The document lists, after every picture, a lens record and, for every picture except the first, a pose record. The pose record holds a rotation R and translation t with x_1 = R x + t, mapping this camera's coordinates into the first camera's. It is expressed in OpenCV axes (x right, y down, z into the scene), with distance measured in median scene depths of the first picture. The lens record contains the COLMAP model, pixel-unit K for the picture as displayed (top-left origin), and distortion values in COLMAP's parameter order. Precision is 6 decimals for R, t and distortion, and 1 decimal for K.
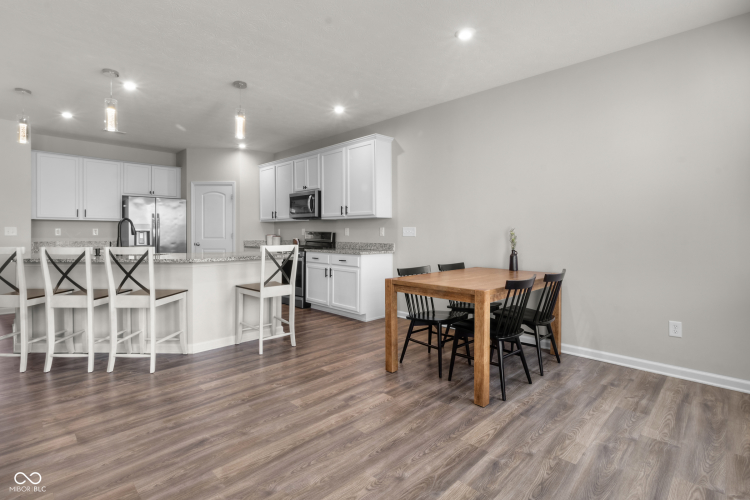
lens RADIAL K [[354.1, 0, 374.4], [0, 354.1, 234.2], [0, 0, 1]] dist [0.001849, 0.000075]
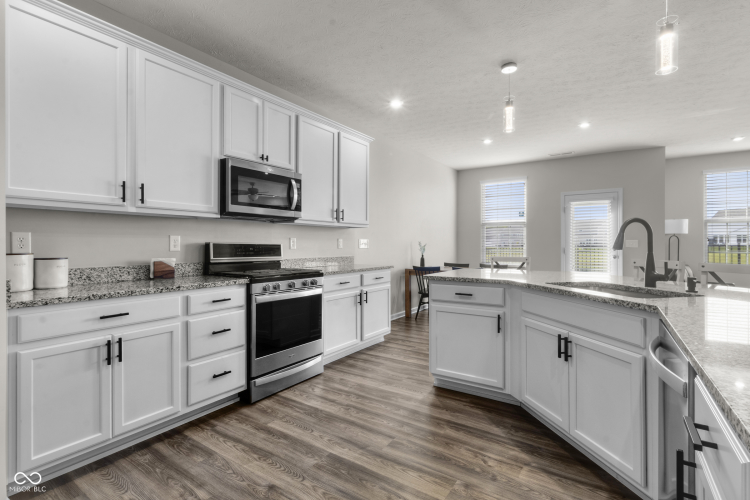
lens RADIAL K [[354.1, 0, 374.4], [0, 354.1, 234.2], [0, 0, 1]] dist [0.001849, 0.000075]
pose [[-0.181412, 0.024752, 0.983096, -1.050266], [0.007098, 0.999690, -0.023860, -0.009593], [-0.983382, 0.002650, -0.181531, 1.342211]]
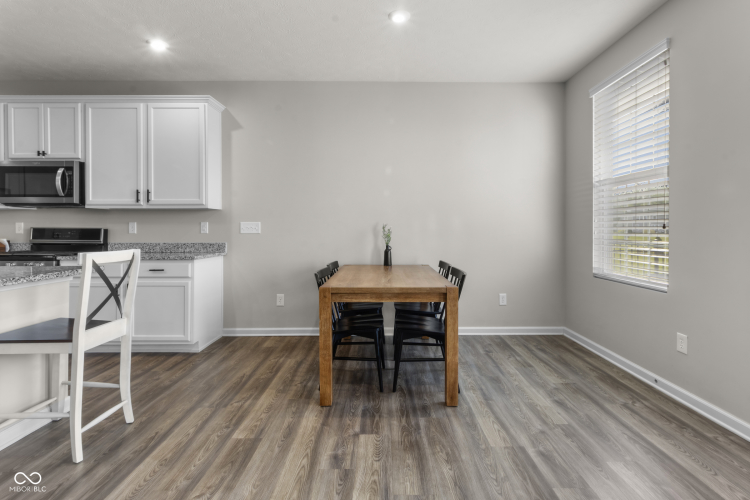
lens RADIAL K [[353.5, 0, 376.5], [0, 353.5, 227.3], [0, 0, 1]] dist [0.002278, 0.000223]
pose [[0.711818, 0.001441, 0.702362, -0.306682], [0.005260, 0.999959, -0.007383, -0.000147], [-0.702344, 0.008950, 0.711781, 0.258862]]
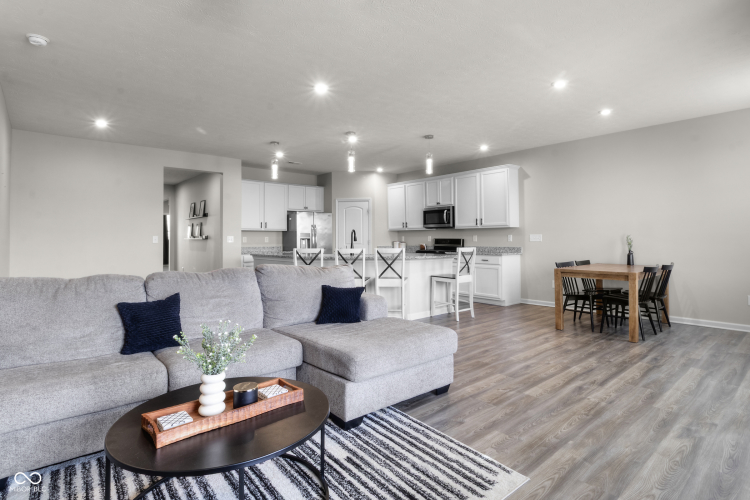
lens RADIAL K [[374.3, 0, 387.2], [0, 374.3, 233.2], [0, 0, 1]] dist [-0.002875, -0.000456]
pose [[0.997804, -0.007711, -0.065792, -0.416480], [0.006352, 0.999763, -0.020840, 0.000833], [0.065937, 0.020376, 0.997616, -0.484584]]
